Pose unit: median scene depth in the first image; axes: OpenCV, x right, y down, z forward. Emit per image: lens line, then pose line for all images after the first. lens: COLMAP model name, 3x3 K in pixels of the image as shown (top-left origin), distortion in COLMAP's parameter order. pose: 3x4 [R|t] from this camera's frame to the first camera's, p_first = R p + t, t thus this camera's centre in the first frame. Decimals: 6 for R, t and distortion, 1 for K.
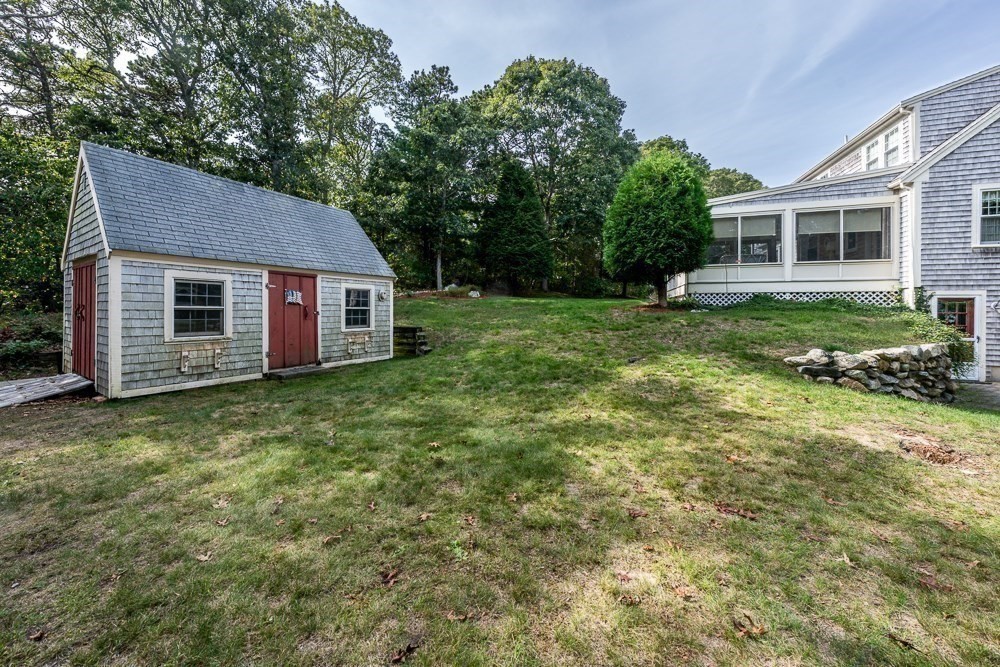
lens RADIAL K [[353.7, 0, 522.0], [0, 353.7, 311.8], [0, 0, 1]] dist [-0.001150, 0.000019]
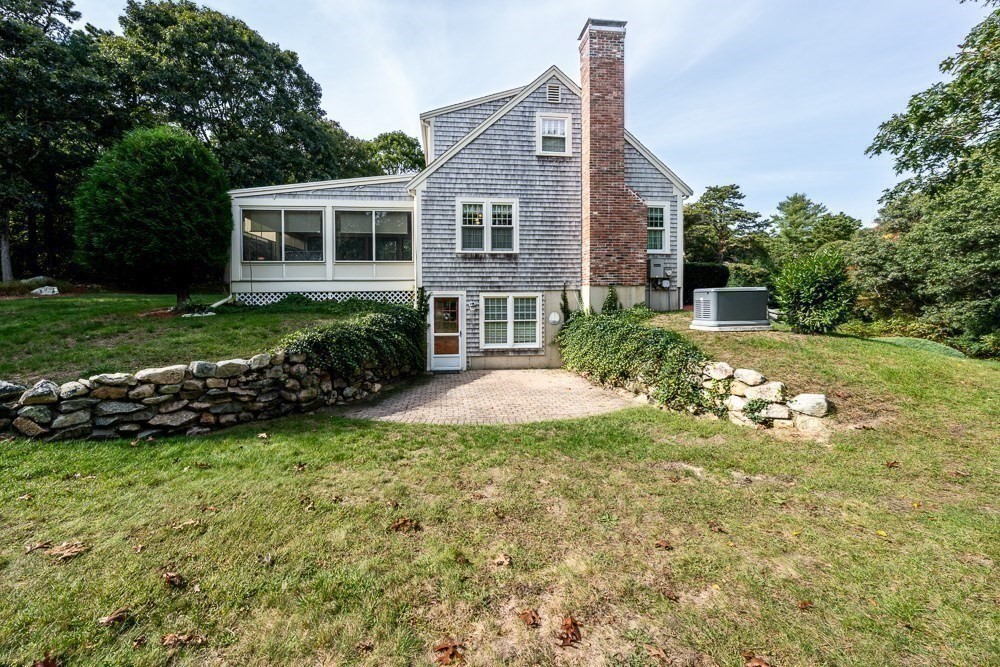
lens RADIAL K [[342.6, 0, 499.4], [0, 342.6, 305.4], [0, 0, 1]] dist [-0.001274, -0.000131]
pose [[0.919836, -0.021140, 0.391732, 0.949546], [0.016859, 0.999755, 0.014365, -0.027072], [-0.391940, -0.006609, 0.919967, -0.062165]]
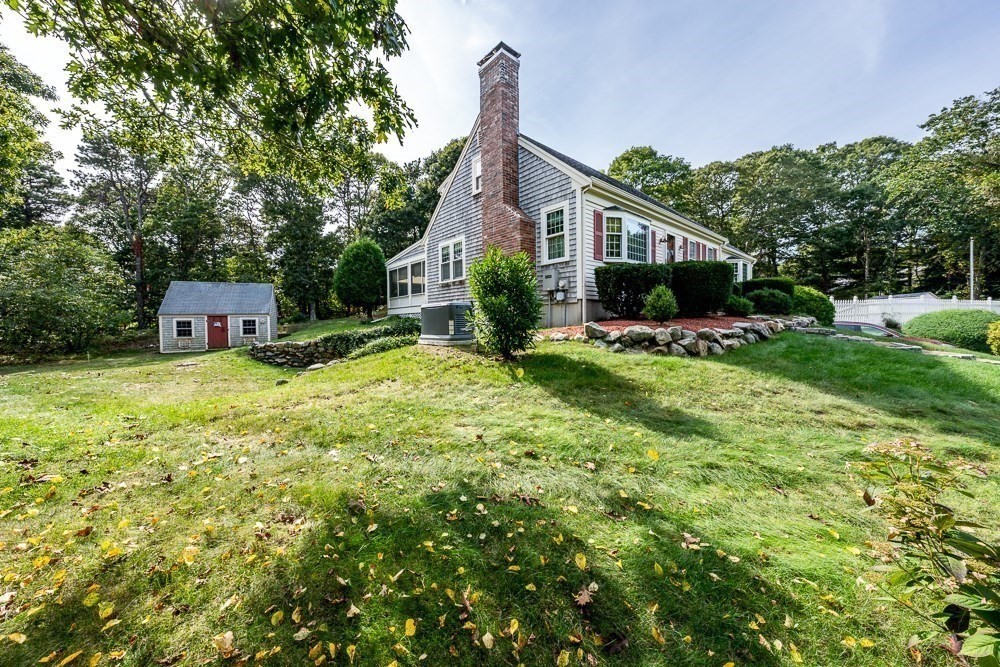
lens RADIAL K [[339.2, 0, 500.0], [0, 339.2, 333.5], [0, 0, 1]] dist [0.013158, 0.000016]
pose [[0.860004, -0.004611, -0.510267, 2.246229], [0.022102, 0.999357, 0.028220, 0.004564], [0.509809, -0.035547, 0.859553, -0.183142]]
